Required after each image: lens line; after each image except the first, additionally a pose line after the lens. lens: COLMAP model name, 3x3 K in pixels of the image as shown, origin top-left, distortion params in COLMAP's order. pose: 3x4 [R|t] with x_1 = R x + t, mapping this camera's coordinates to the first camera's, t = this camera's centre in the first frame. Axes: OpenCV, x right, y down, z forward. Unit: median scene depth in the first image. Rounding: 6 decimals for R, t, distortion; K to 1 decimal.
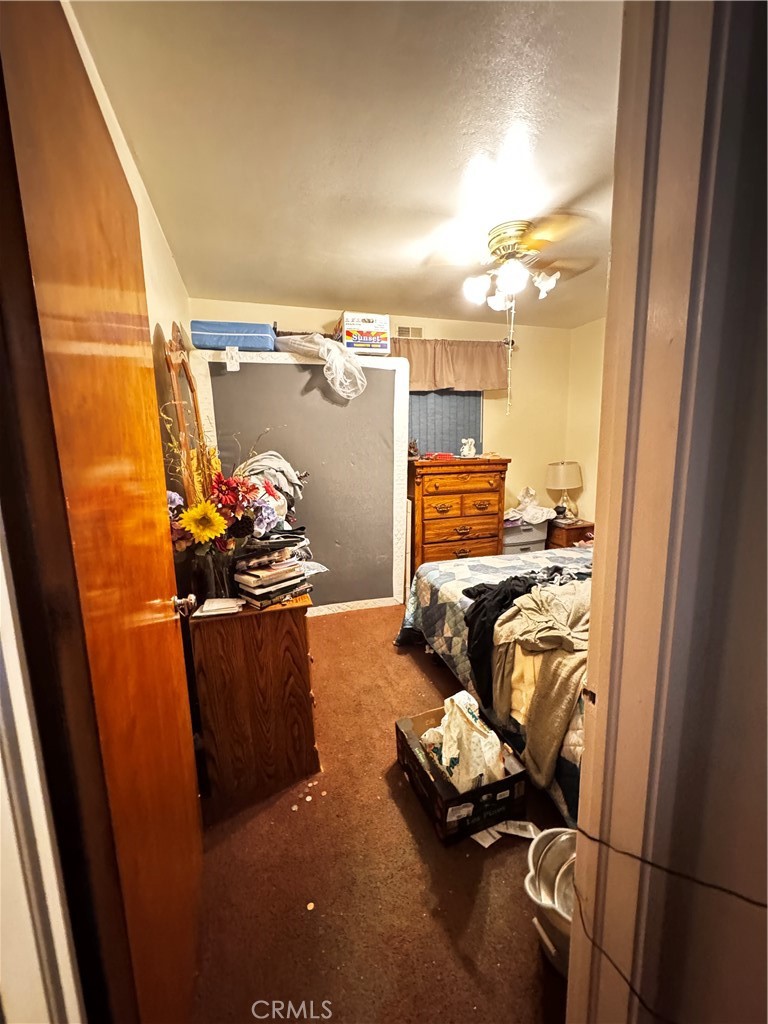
lens RADIAL K [[407.1, 0, 383.1], [0, 407.1, 512.6], [0, 0, 1]] dist [-0.002974, 0.000602]
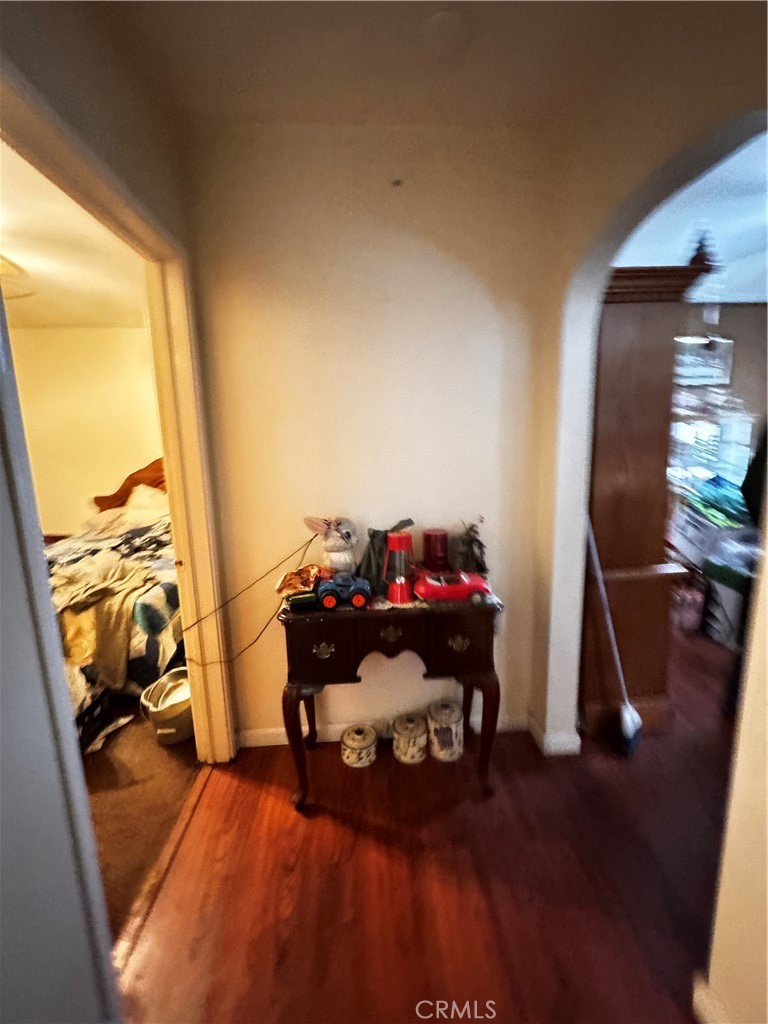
lens RADIAL K [[407.1, 0, 376.9], [0, 407.1, 508.5], [0, 0, 1]] dist [-0.002974, 0.000602]
pose [[0.270638, -0.138427, 0.952677, -0.607621], [0.167030, 0.981351, 0.095143, 0.060592], [-0.948080, 0.133376, 0.288712, -0.333678]]
